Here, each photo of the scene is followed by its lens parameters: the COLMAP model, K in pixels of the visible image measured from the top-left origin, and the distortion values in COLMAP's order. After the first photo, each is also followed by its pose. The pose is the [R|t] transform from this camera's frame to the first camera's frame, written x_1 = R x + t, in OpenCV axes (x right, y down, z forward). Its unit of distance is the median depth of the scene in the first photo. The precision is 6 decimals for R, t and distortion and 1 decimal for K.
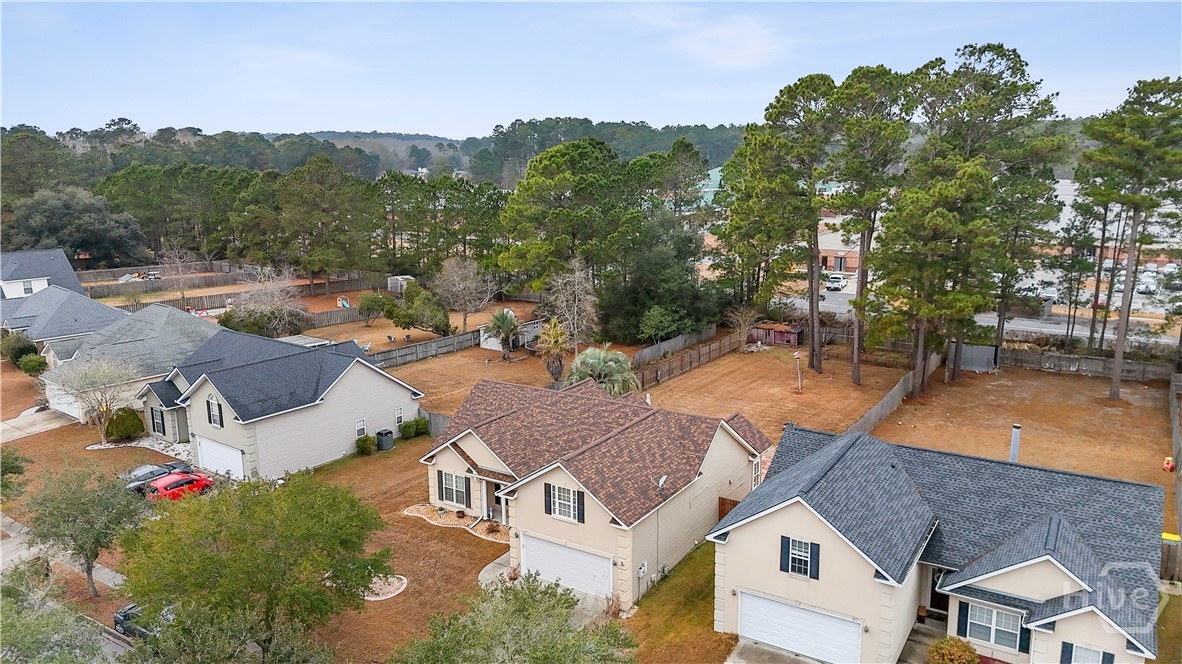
lens RADIAL K [[890.2, 0, 591.0], [0, 890.2, 332.0], [0, 0, 1]] dist [0.033216, -0.001043]
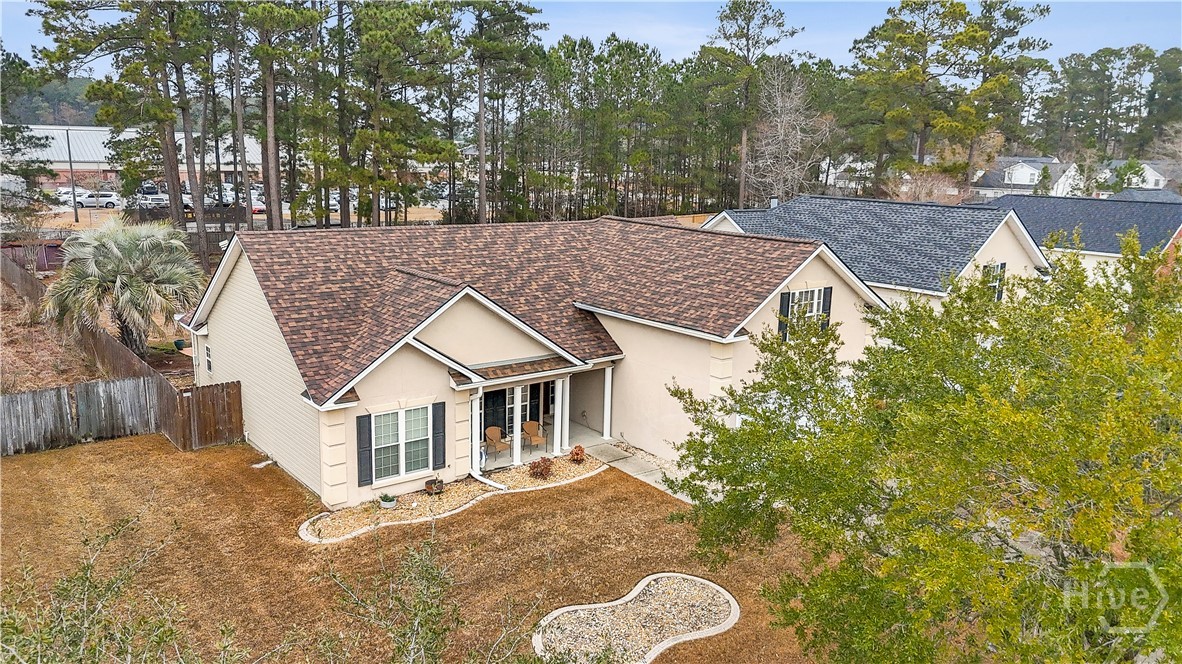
lens RADIAL K [[890.2, 0, 591.0], [0, 890.2, 332.0], [0, 0, 1]] dist [0.033216, -0.001043]
pose [[0.333838, -0.182780, 0.924740, -0.533135], [0.168828, 0.976752, 0.132112, 0.078511], [-0.927388, 0.112017, 0.356935, 0.751921]]
